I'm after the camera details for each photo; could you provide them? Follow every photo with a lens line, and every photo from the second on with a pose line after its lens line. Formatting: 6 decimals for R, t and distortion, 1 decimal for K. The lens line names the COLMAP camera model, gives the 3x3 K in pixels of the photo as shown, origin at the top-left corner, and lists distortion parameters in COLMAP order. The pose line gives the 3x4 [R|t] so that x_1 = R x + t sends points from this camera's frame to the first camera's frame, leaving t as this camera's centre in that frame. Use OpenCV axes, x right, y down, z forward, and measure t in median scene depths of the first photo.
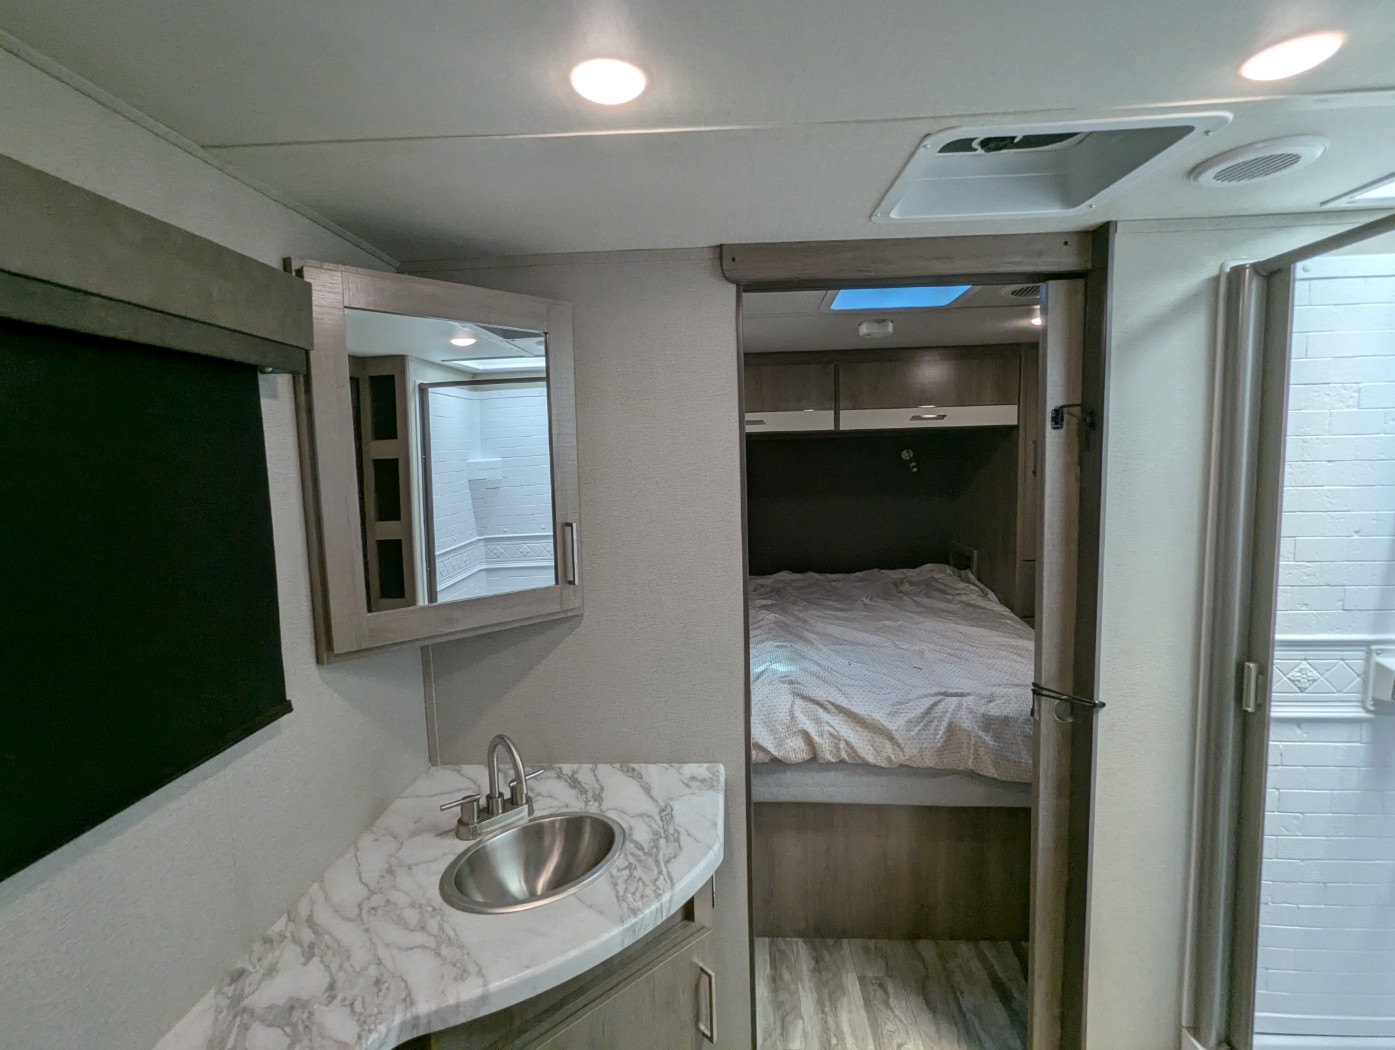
lens RADIAL K [[663.3, 0, 693.4], [0, 663.3, 526.5], [0, 0, 1]] dist [-0.004330, 0.003496]
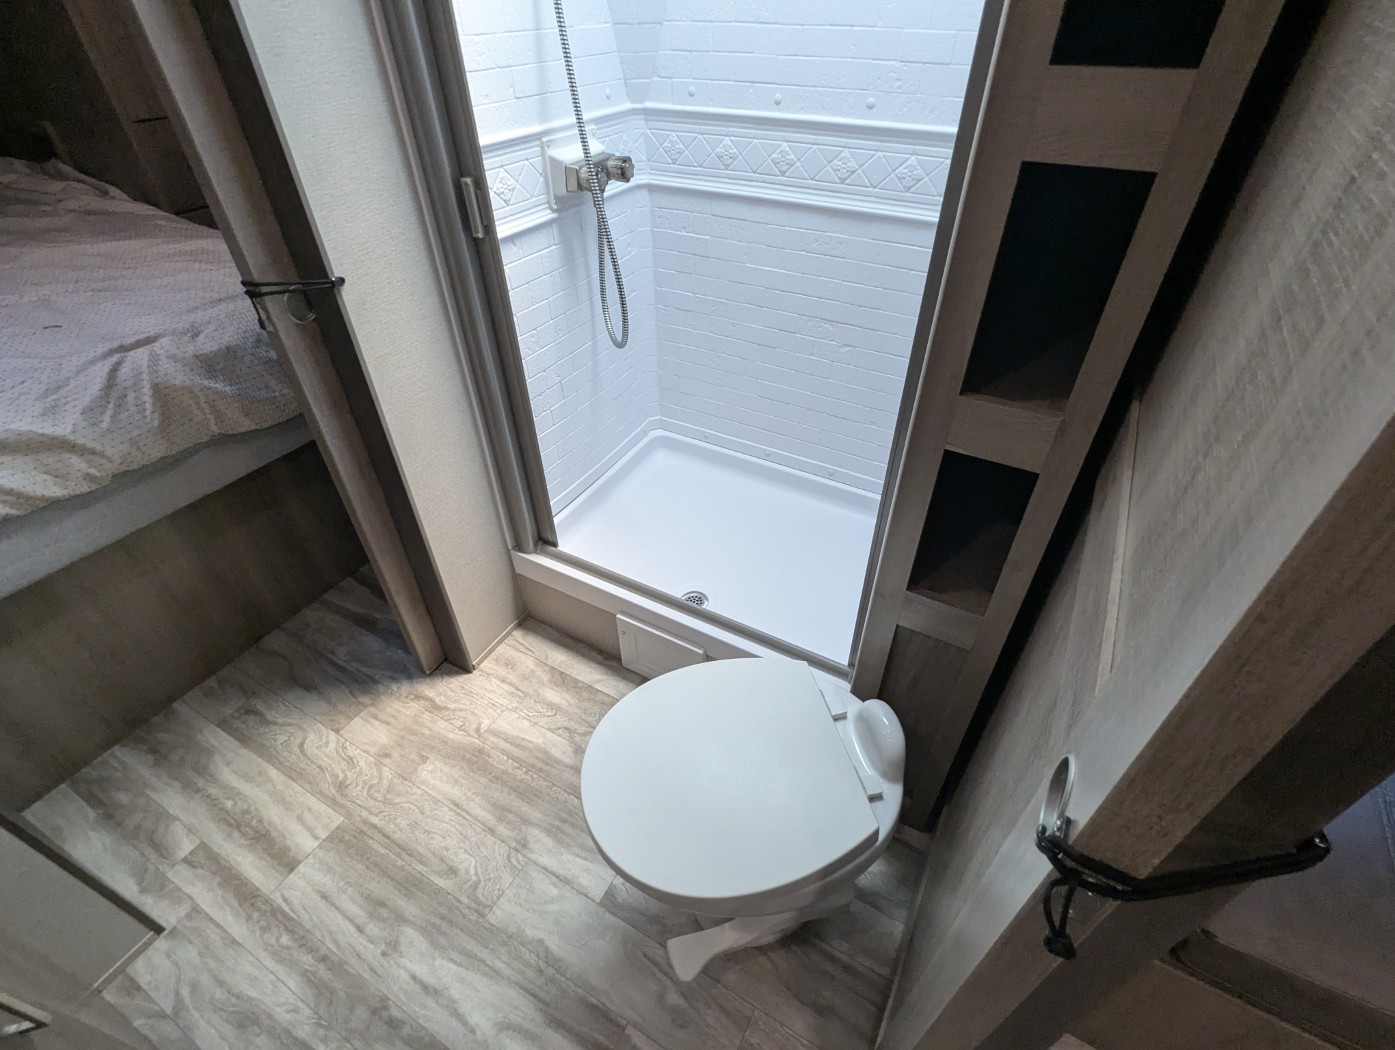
lens RADIAL K [[663.3, 0, 692.4], [0, 663.3, 527.4], [0, 0, 1]] dist [-0.004330, 0.003496]
pose [[0.450443, -0.555349, 0.699063, 0.074252], [0.092389, 0.807786, 0.582190, 0.062813], [-0.888012, -0.197658, 0.415170, 0.183898]]
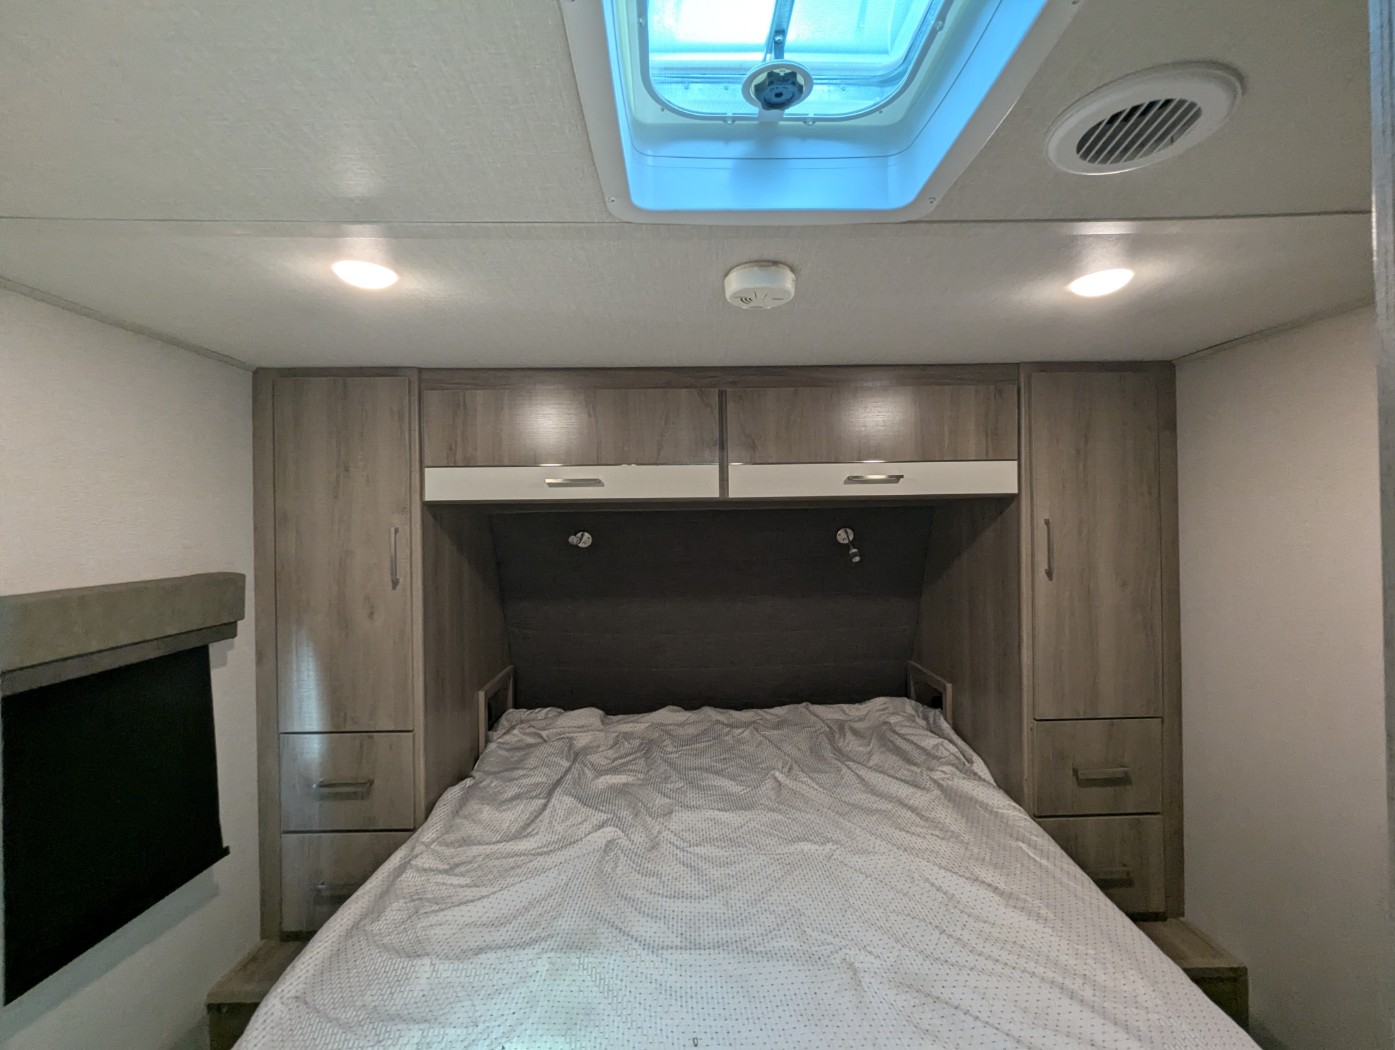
lens RADIAL K [[663.3, 0, 694.7], [0, 663.3, 523.4], [0, 0, 1]] dist [-0.004330, 0.003496]
pose [[0.997489, 0.014509, 0.069314, 0.210831], [-0.007046, 0.994263, -0.106728, -0.082644], [-0.070465, 0.105971, 0.991869, 0.583942]]
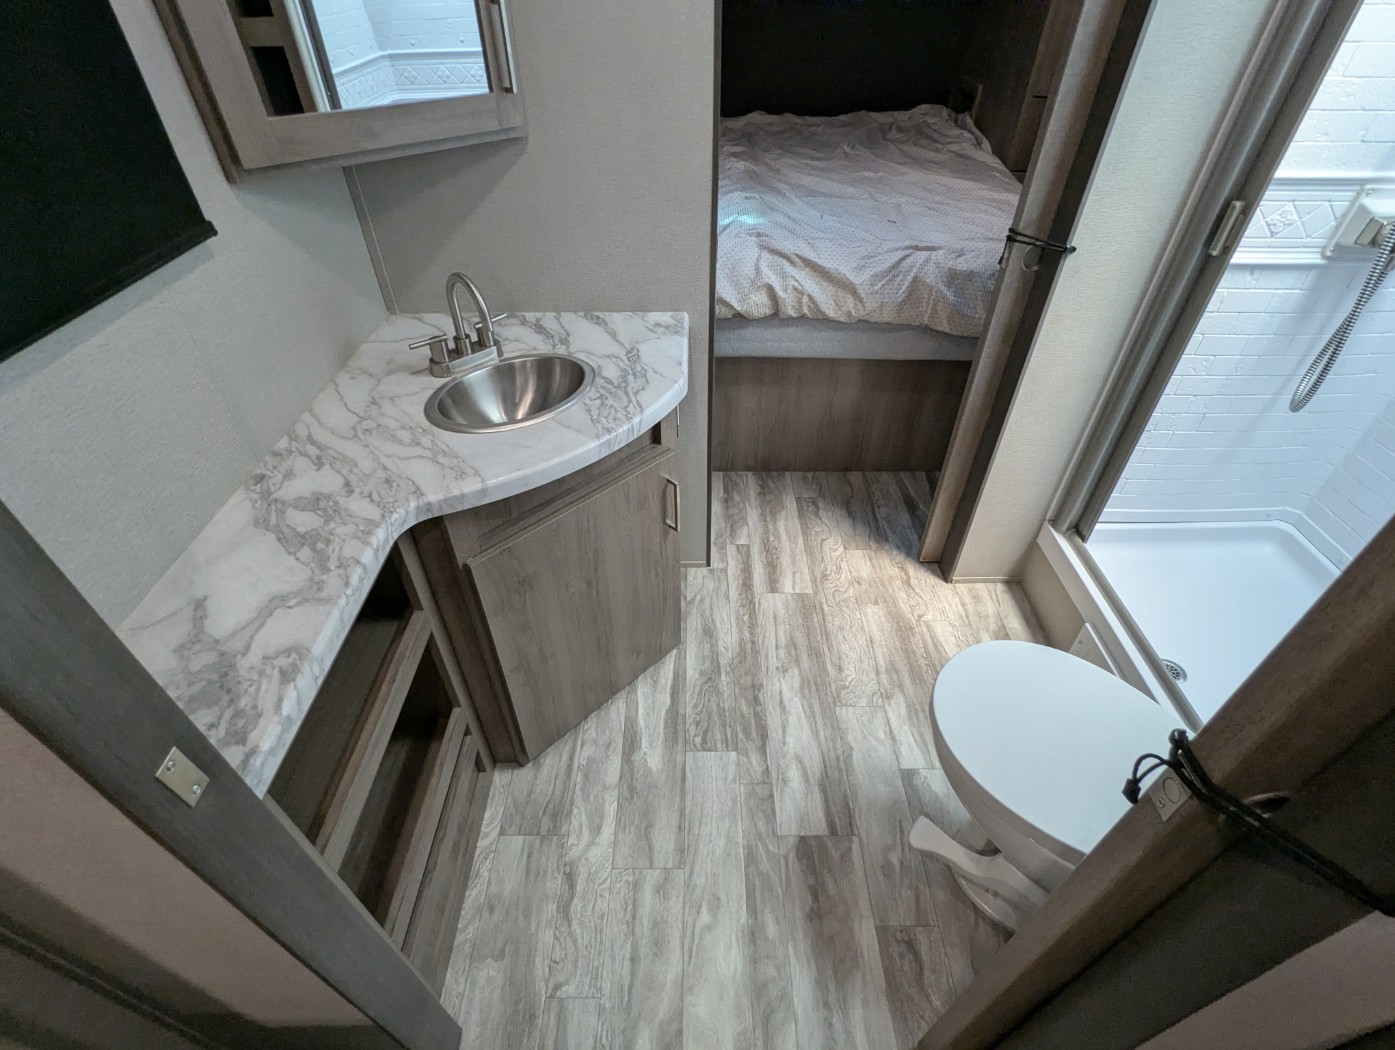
lens RADIAL K [[663.3, 0, 693.9], [0, 663.3, 528.3], [0, 0, 1]] dist [-0.004330, 0.003496]
pose [[0.998174, -0.016967, 0.057979, -0.006514], [-0.019279, 0.820097, 0.571900, 0.038482], [-0.057252, -0.571973, 0.818272, -0.007381]]
